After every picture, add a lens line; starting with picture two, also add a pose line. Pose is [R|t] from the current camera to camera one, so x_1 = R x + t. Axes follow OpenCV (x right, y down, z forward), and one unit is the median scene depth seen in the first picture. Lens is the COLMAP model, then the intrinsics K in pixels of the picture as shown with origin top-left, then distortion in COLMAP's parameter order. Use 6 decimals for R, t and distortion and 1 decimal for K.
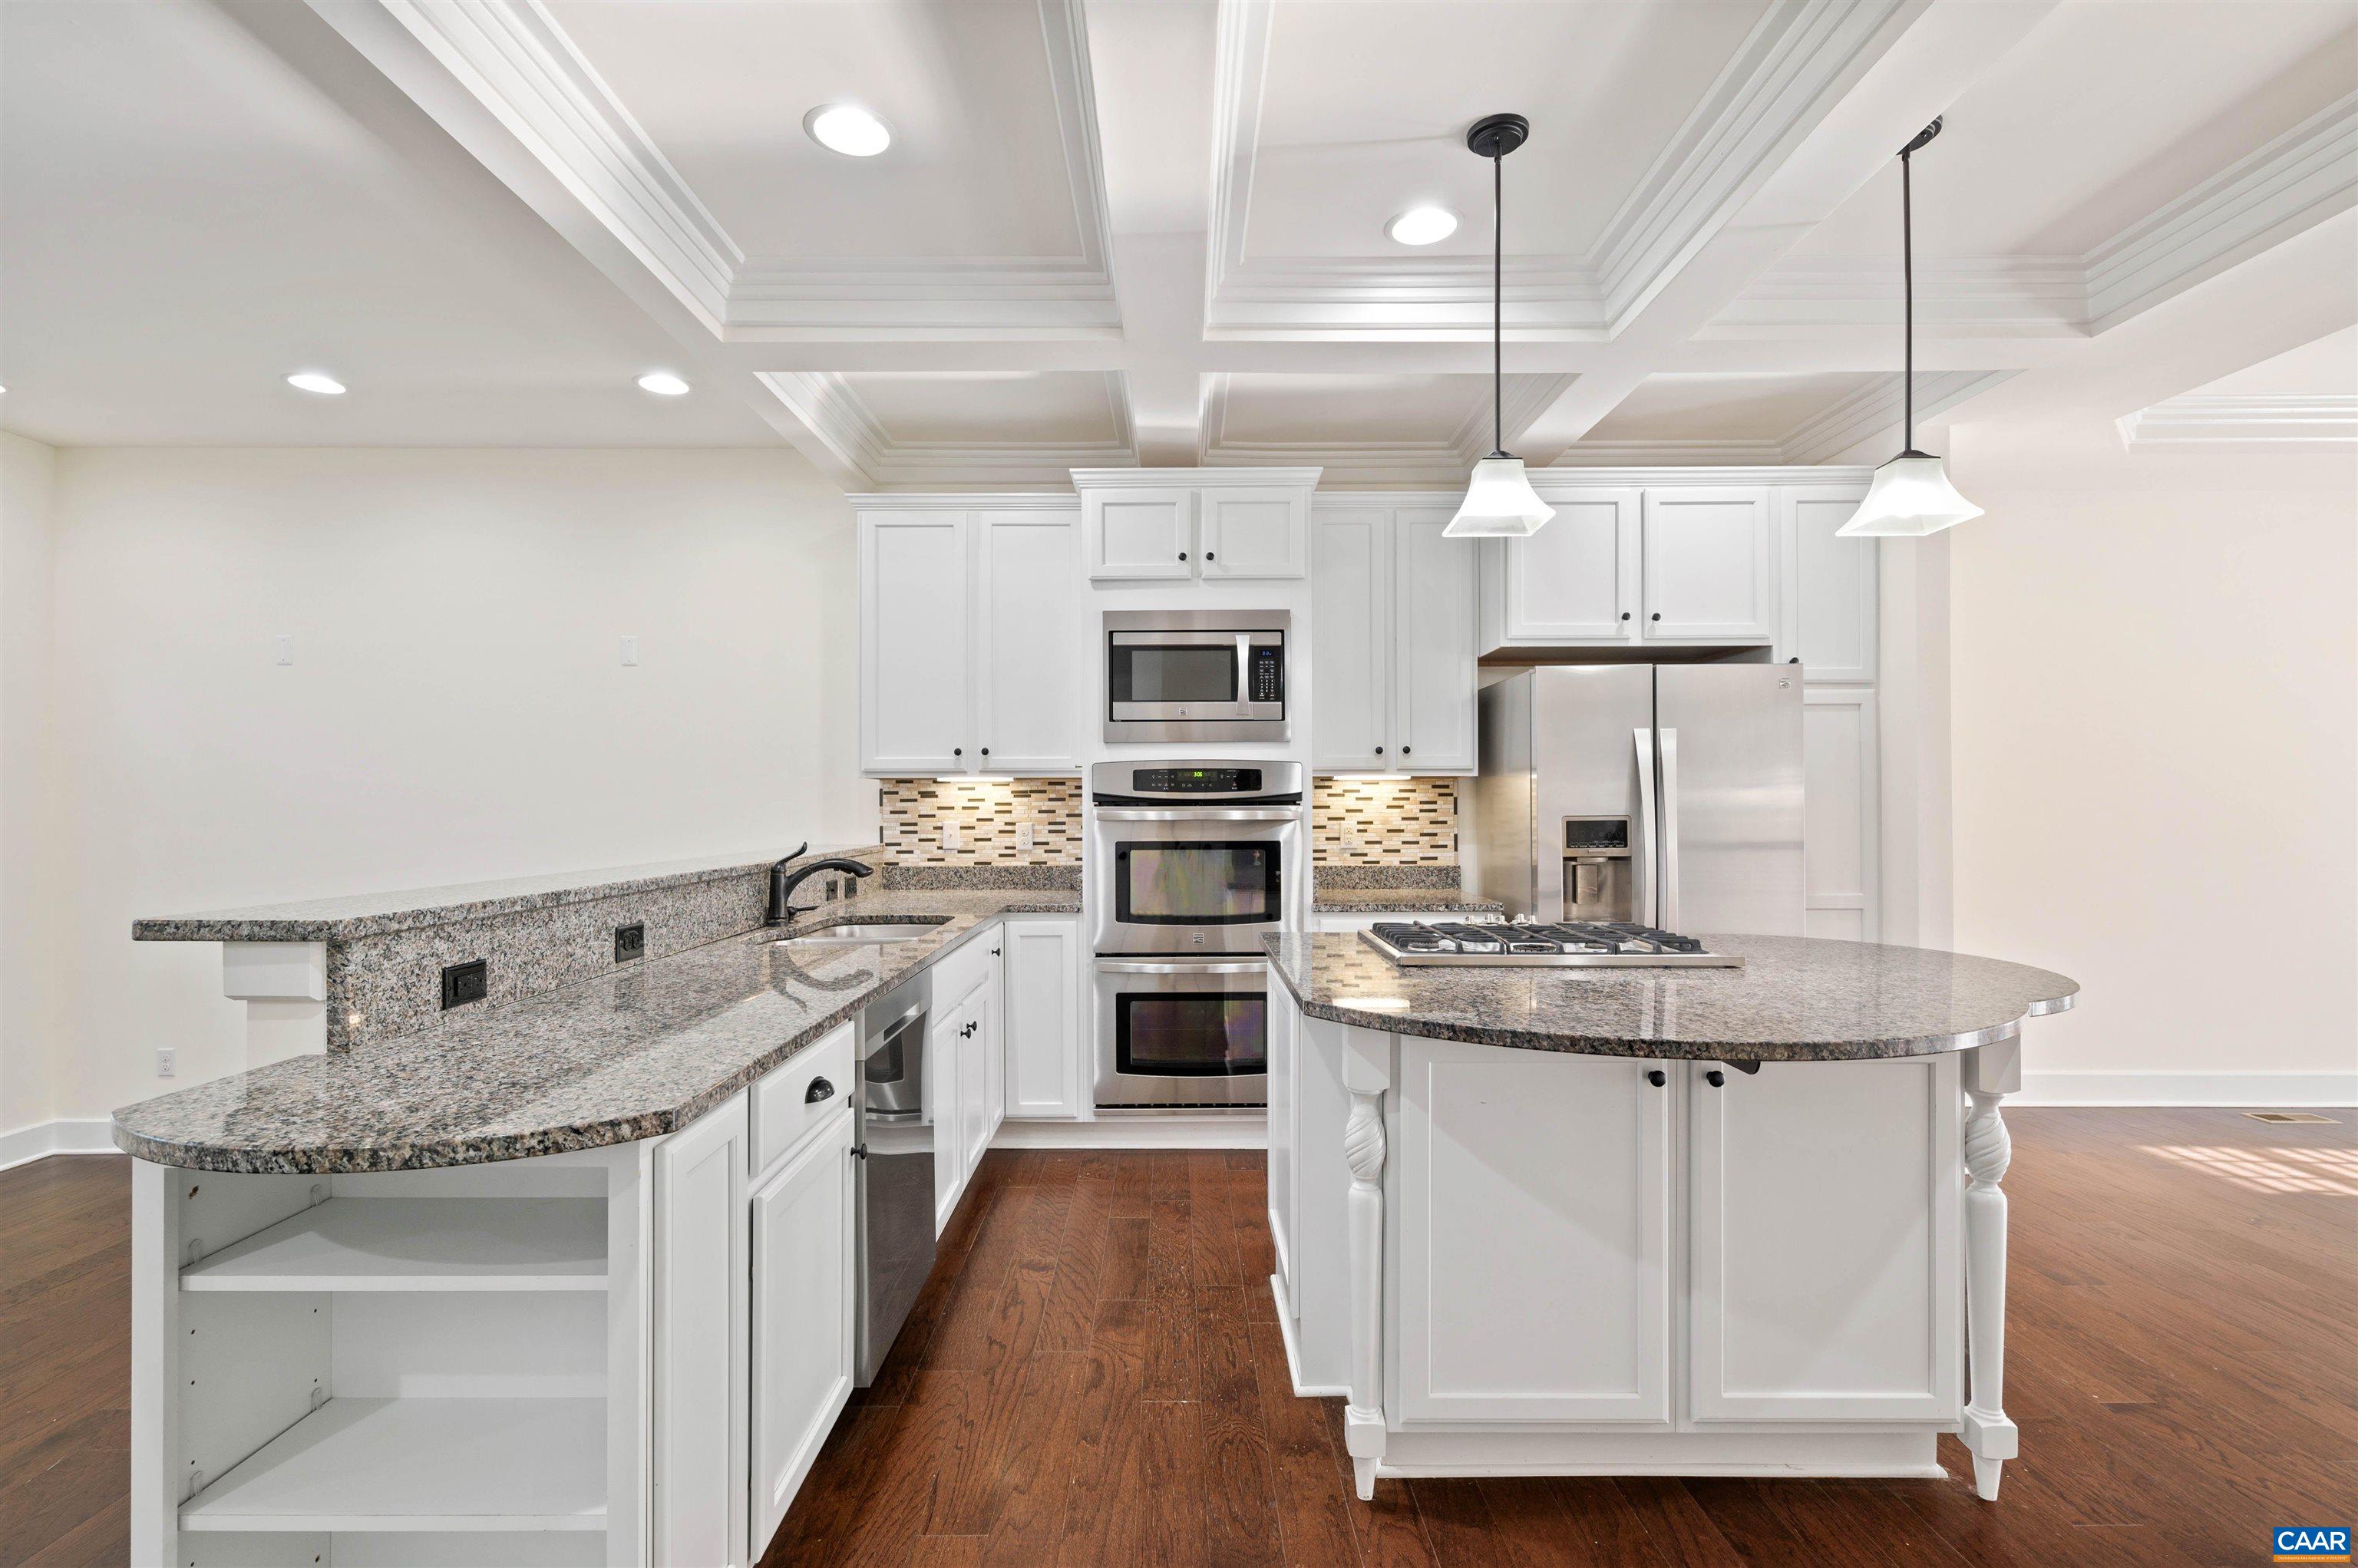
lens RADIAL K [[1107.3, 0, 1168.9], [0, 1107.3, 787.5], [0, 0, 1]] dist [0.010926, 0.000221]
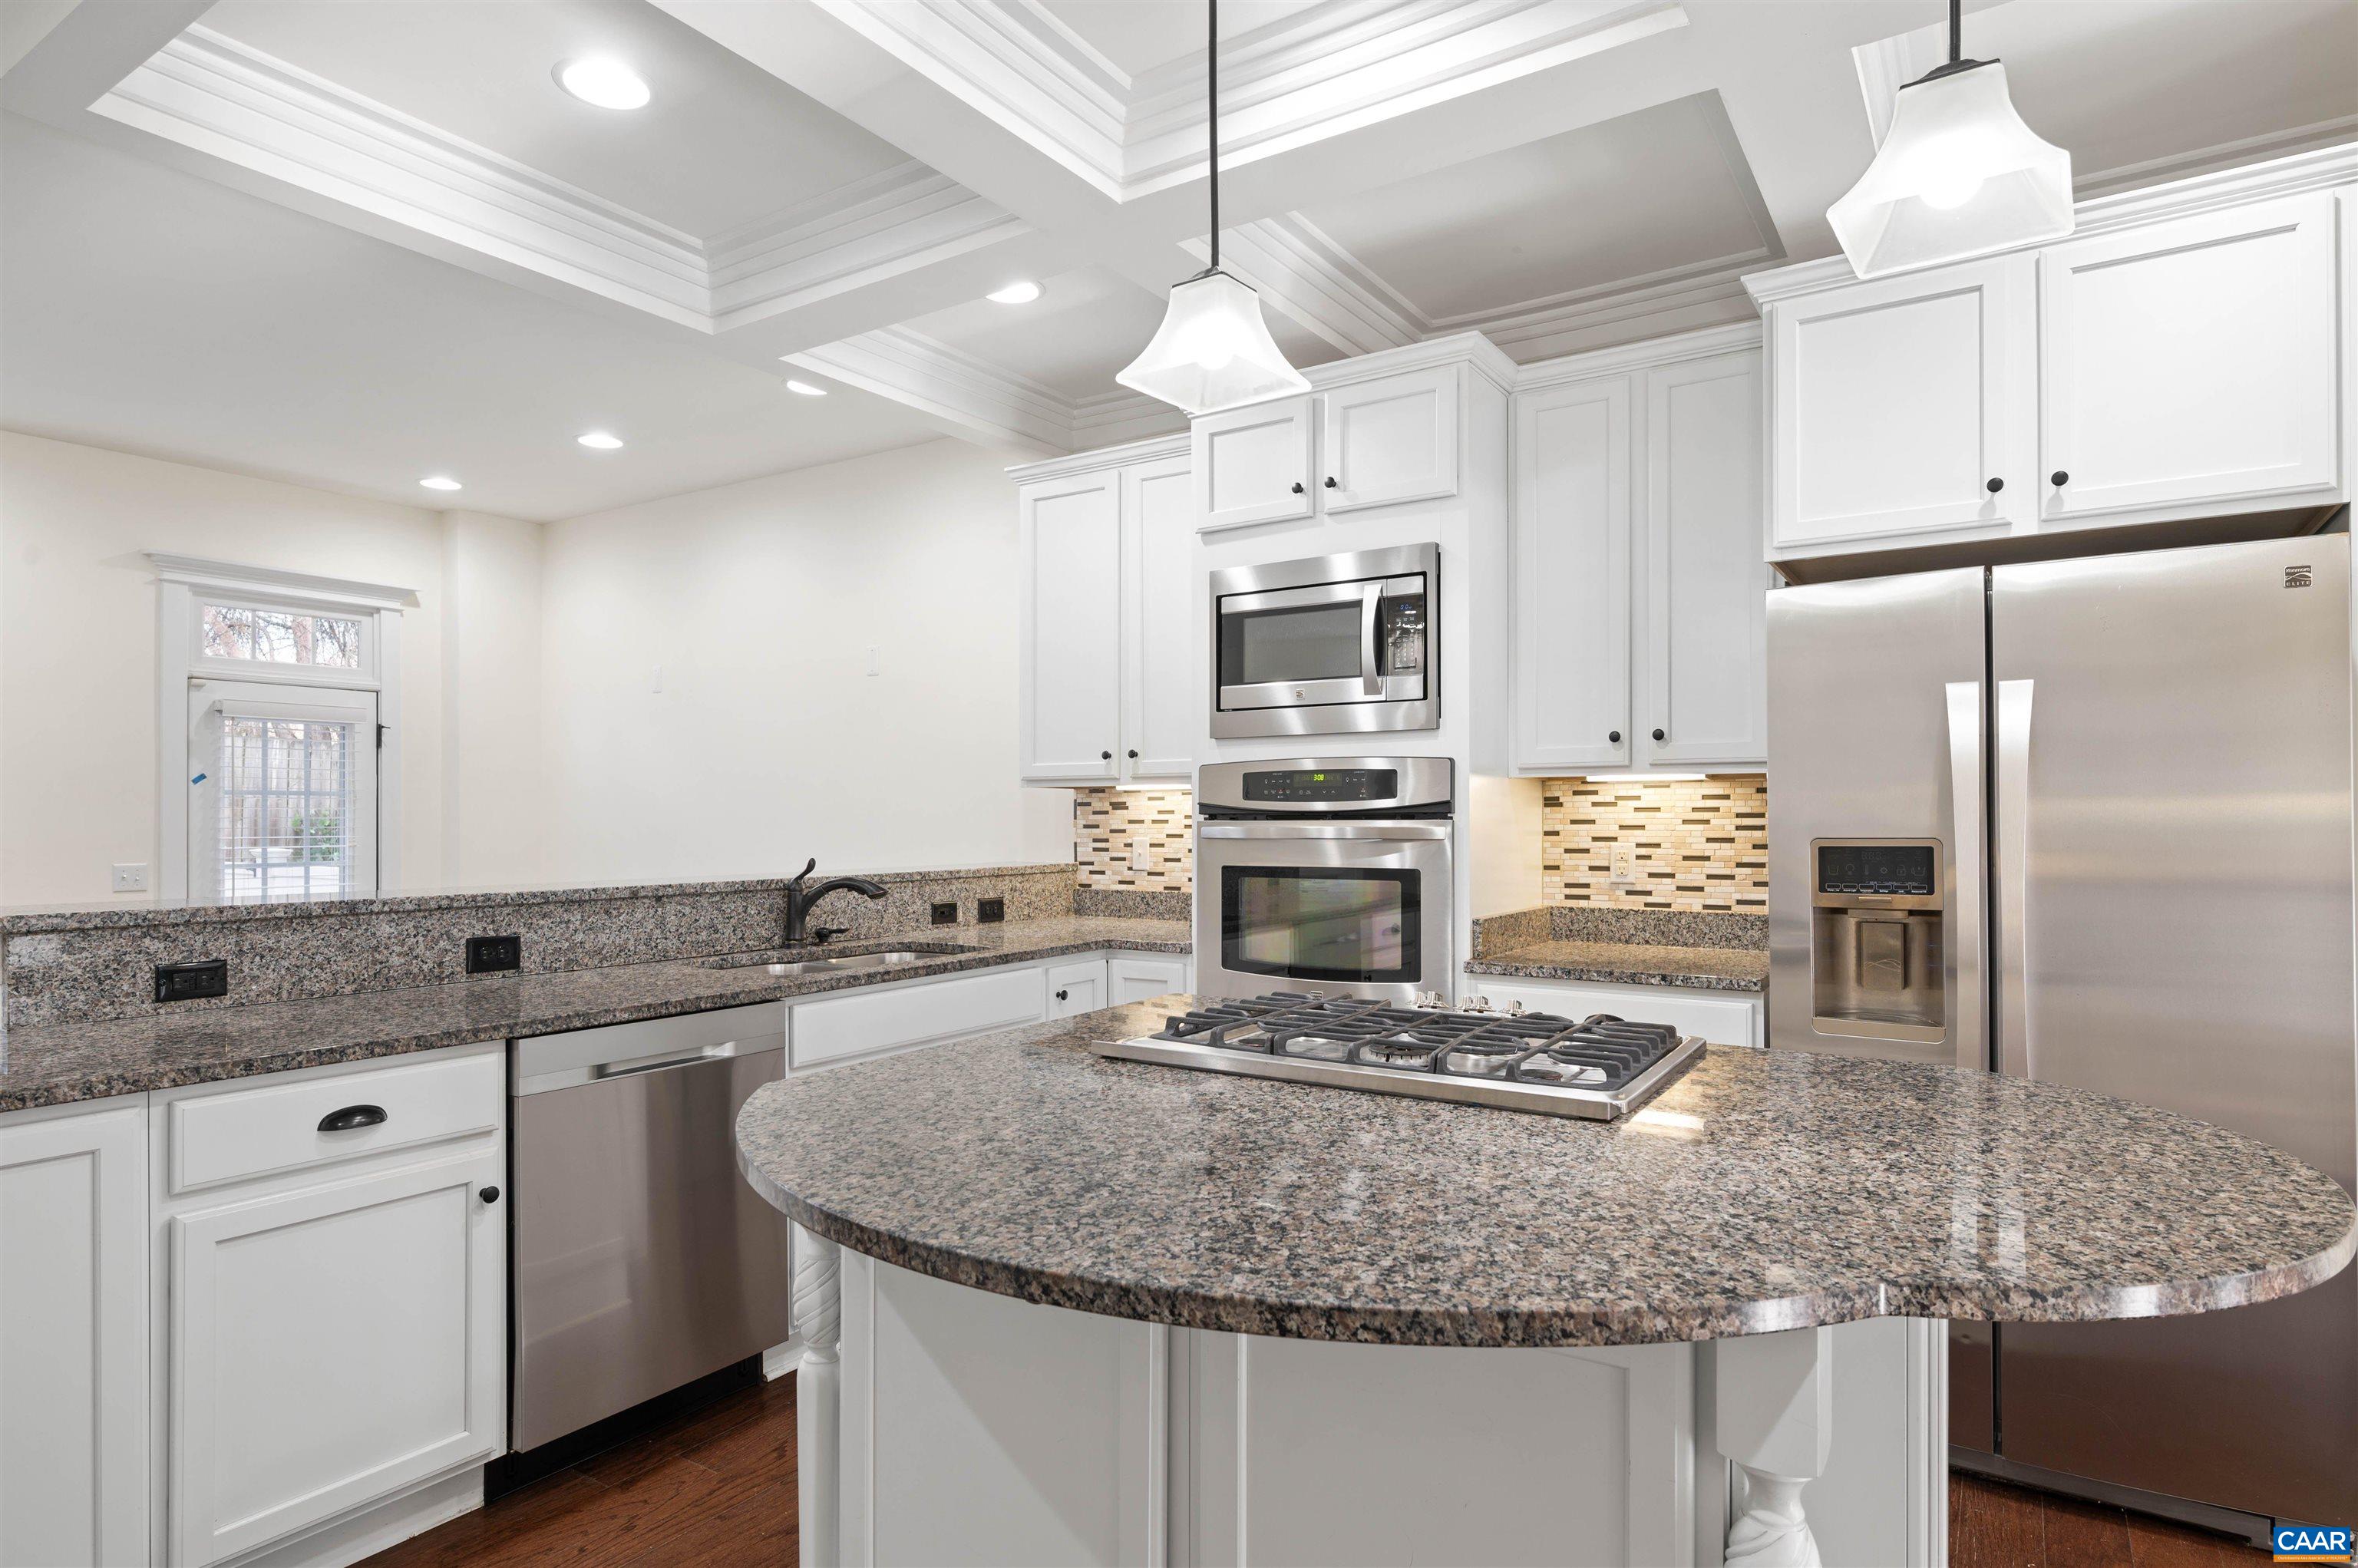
lens RADIAL K [[1286.4, 0, 1177.5], [0, 1286.4, 804.9], [0, 0, 1]] dist [0.002343, 0.000312]
pose [[0.838400, -0.004407, -0.545037, 0.415974], [0.007588, 0.999965, 0.003588, 0.002776], [0.545002, -0.007144, 0.838404, 0.221938]]
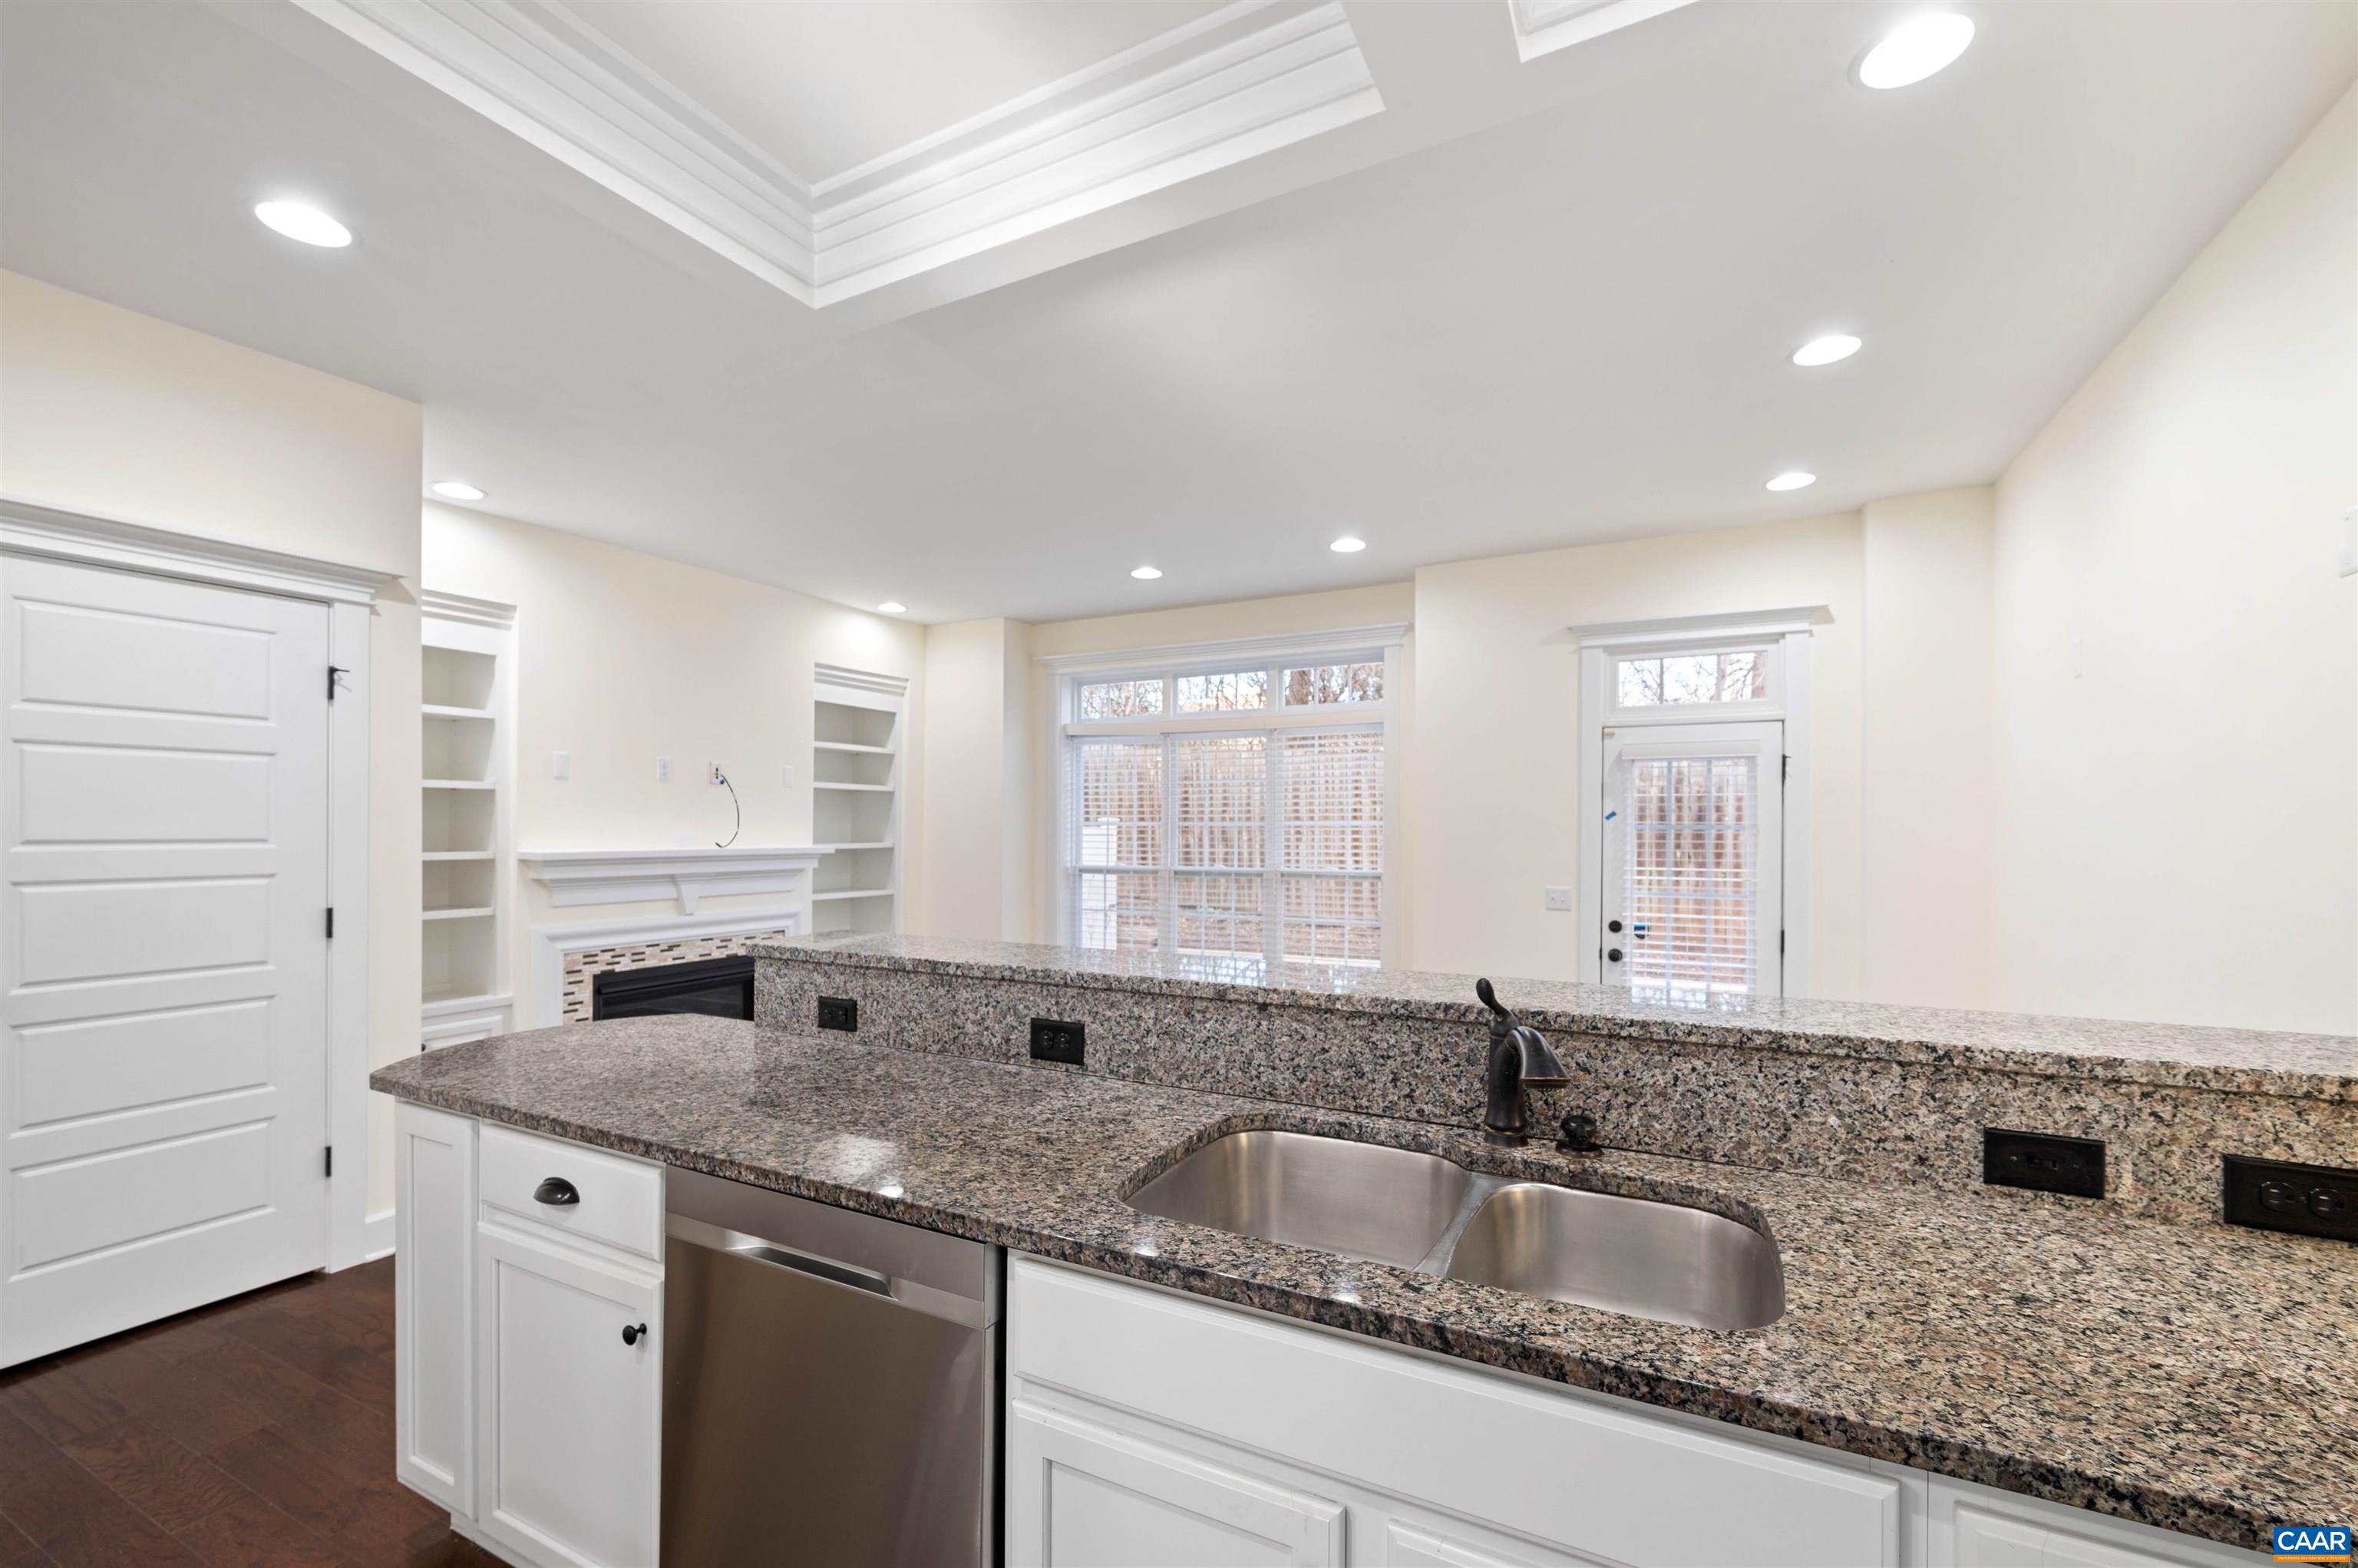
lens RADIAL K [[964.3, 0, 1147.0], [0, 964.3, 852.5], [0, 0, 1]] dist [0.000665, -0.000535]
pose [[-0.454873, 0.021323, -0.890301, 0.087385], [0.010882, 0.999772, 0.018386, -0.011567], [0.890490, -0.001325, -0.455001, 0.865011]]
